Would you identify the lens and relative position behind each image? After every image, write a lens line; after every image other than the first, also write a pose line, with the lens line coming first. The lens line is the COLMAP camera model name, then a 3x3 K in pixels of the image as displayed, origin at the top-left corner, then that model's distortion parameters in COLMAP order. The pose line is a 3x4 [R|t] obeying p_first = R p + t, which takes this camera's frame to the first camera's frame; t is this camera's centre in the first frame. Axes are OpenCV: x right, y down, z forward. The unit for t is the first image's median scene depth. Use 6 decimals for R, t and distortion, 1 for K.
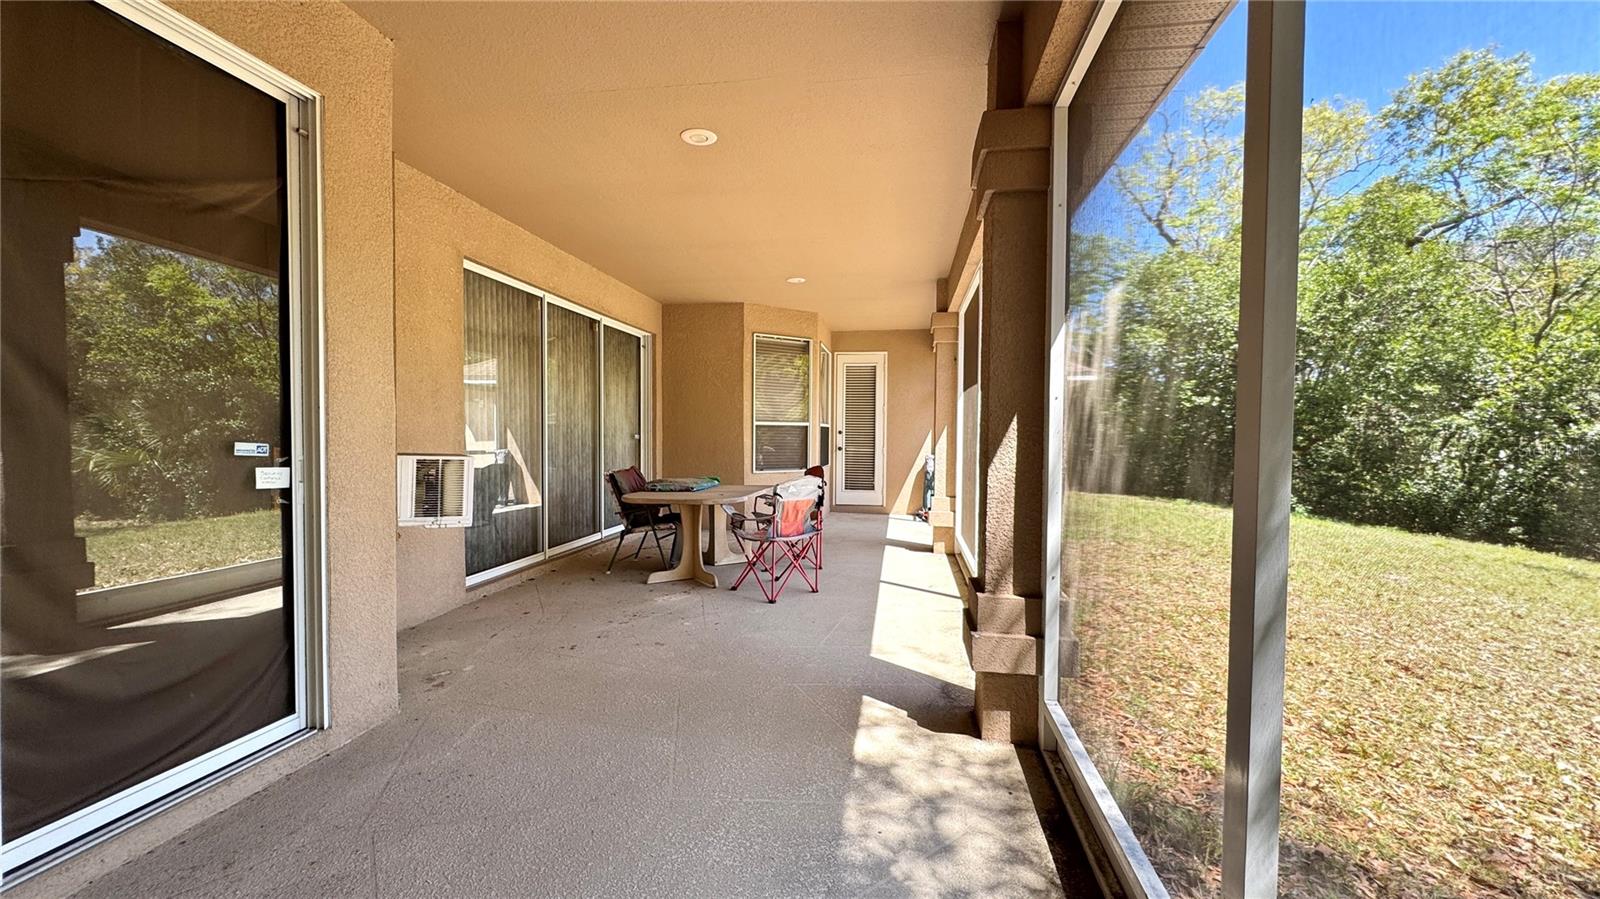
lens RADIAL K [[628.2, 0, 800.0], [0, 628.2, 449.5], [0, 0, 1]] dist [0.000367, 0.000188]
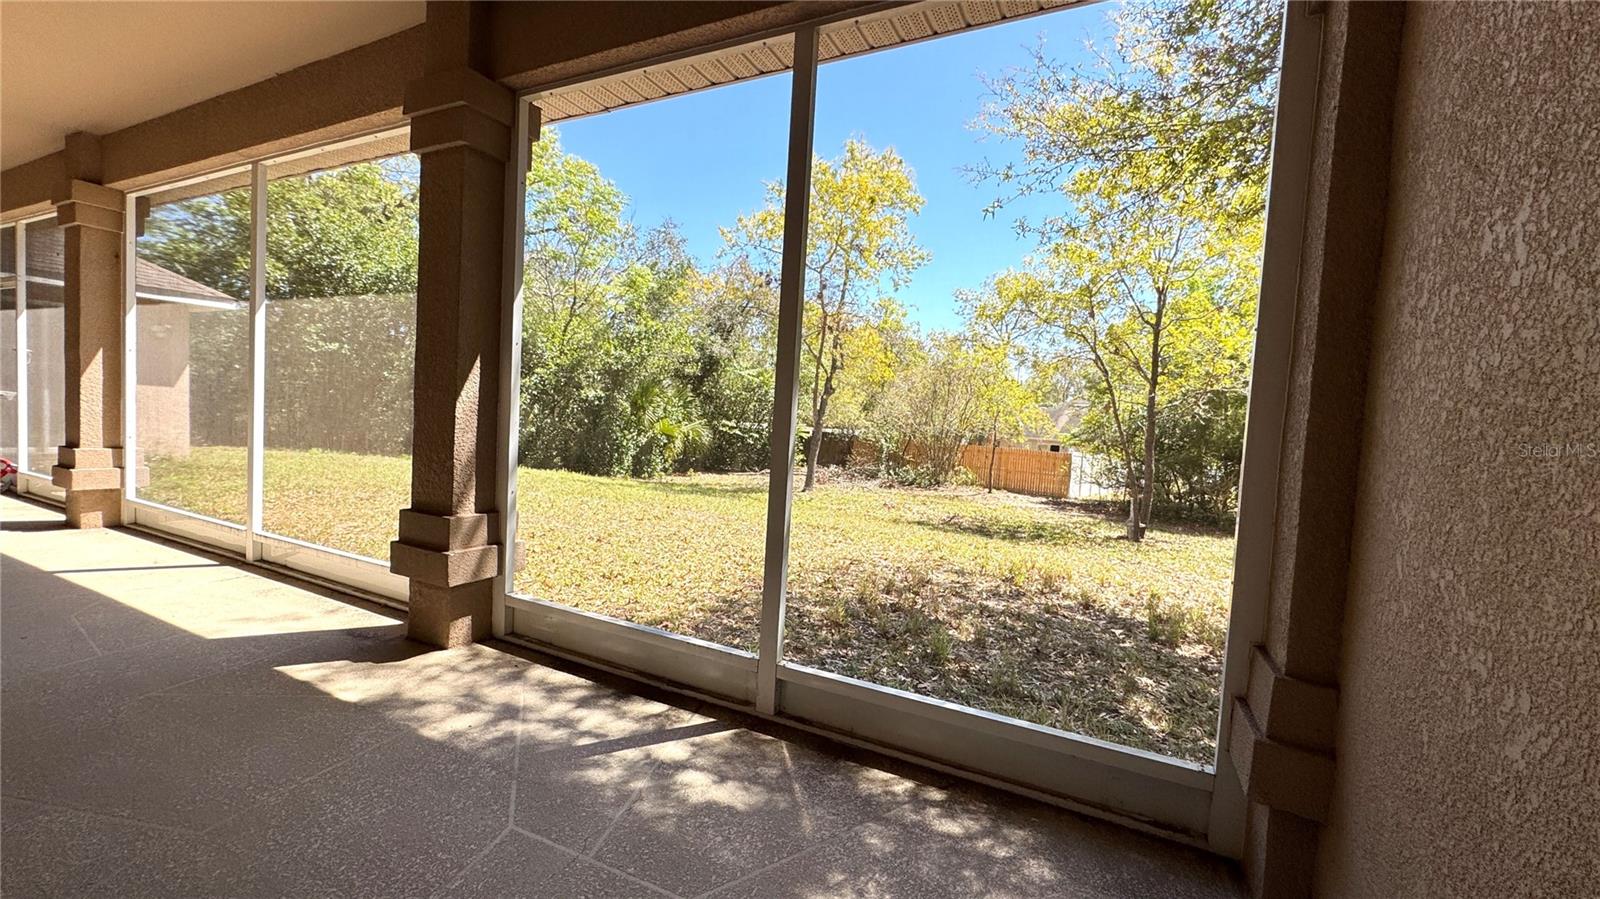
lens RADIAL K [[639.1, 0, 800.2], [0, 639.1, 450.9], [0, 0, 1]] dist [-0.003439, 0.000555]
pose [[0.278752, -0.043071, 0.959397, -0.560004], [-0.031004, 0.998069, 0.053816, 0.035334], [-0.959862, -0.044746, 0.276879, 0.105871]]
